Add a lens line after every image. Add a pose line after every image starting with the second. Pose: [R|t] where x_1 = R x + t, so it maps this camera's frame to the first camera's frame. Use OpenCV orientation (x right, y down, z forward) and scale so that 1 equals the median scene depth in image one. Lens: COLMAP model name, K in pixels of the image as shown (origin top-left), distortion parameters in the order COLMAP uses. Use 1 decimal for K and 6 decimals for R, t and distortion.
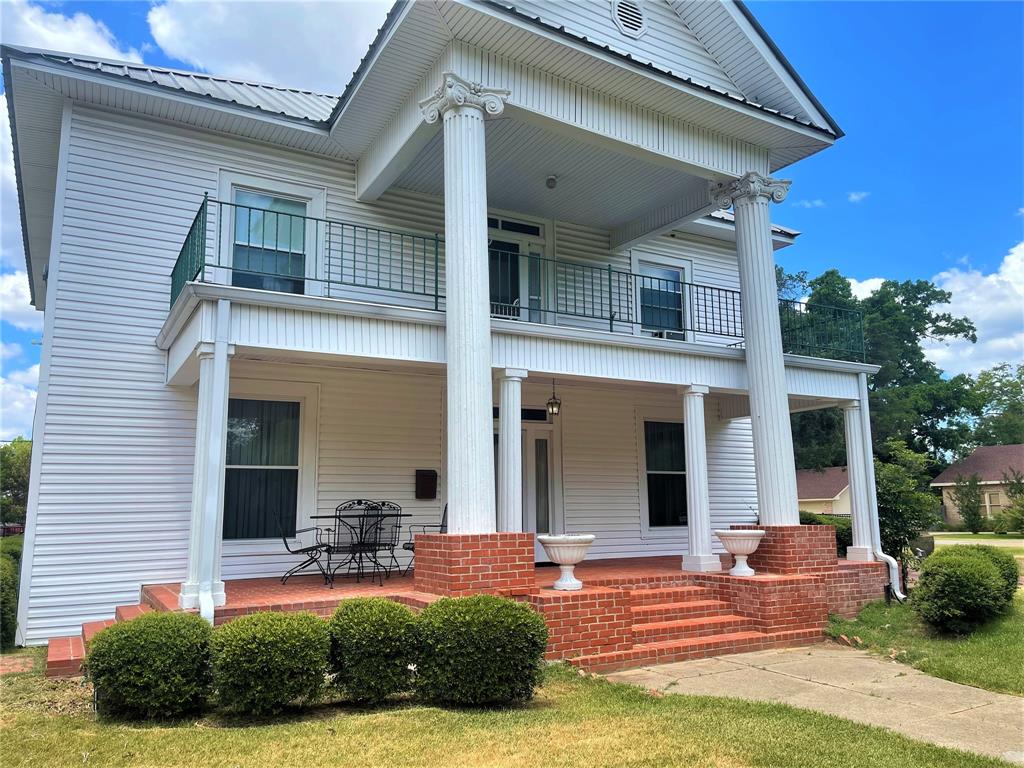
lens RADIAL K [[767.4, 0, 513.5], [0, 767.4, 394.7], [0, 0, 1]] dist [0.026944, -0.015703]
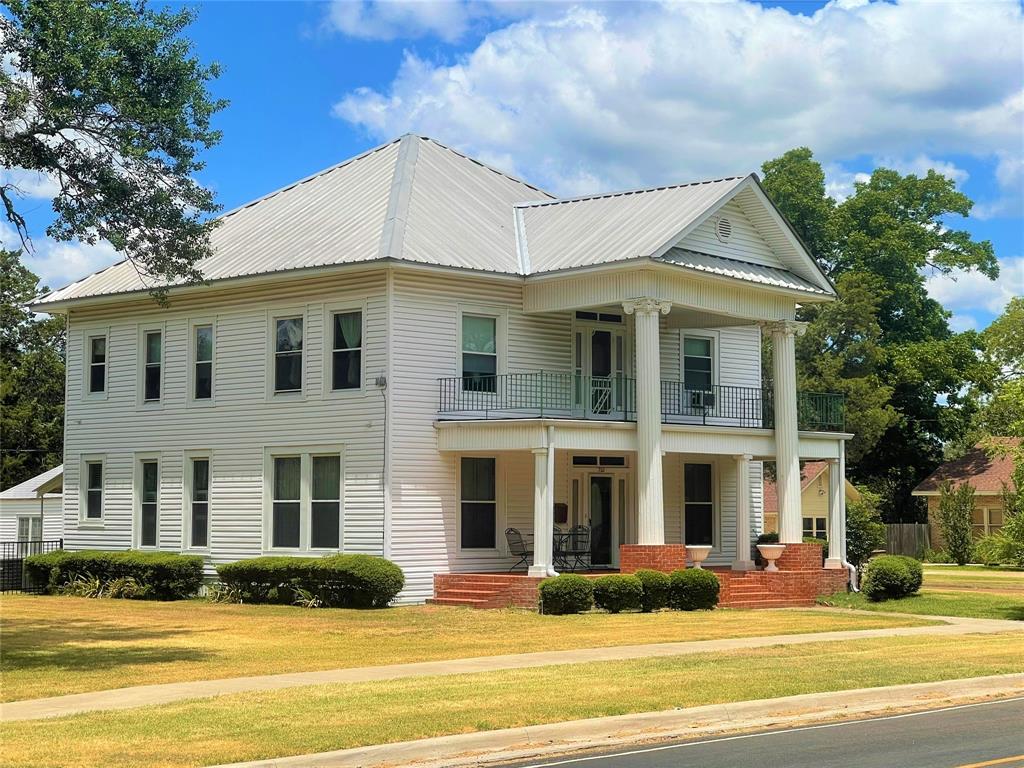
lens RADIAL K [[1985.8, 0, 515.8], [0, 1985.8, 390.2], [0, 0, 1]] dist [0.132940, 0.000000]
pose [[0.961572, 0.030409, 0.272862, -1.275994], [-0.053349, 0.995599, 0.077049, -0.414096], [-0.269318, -0.088645, 0.958963, -2.654190]]
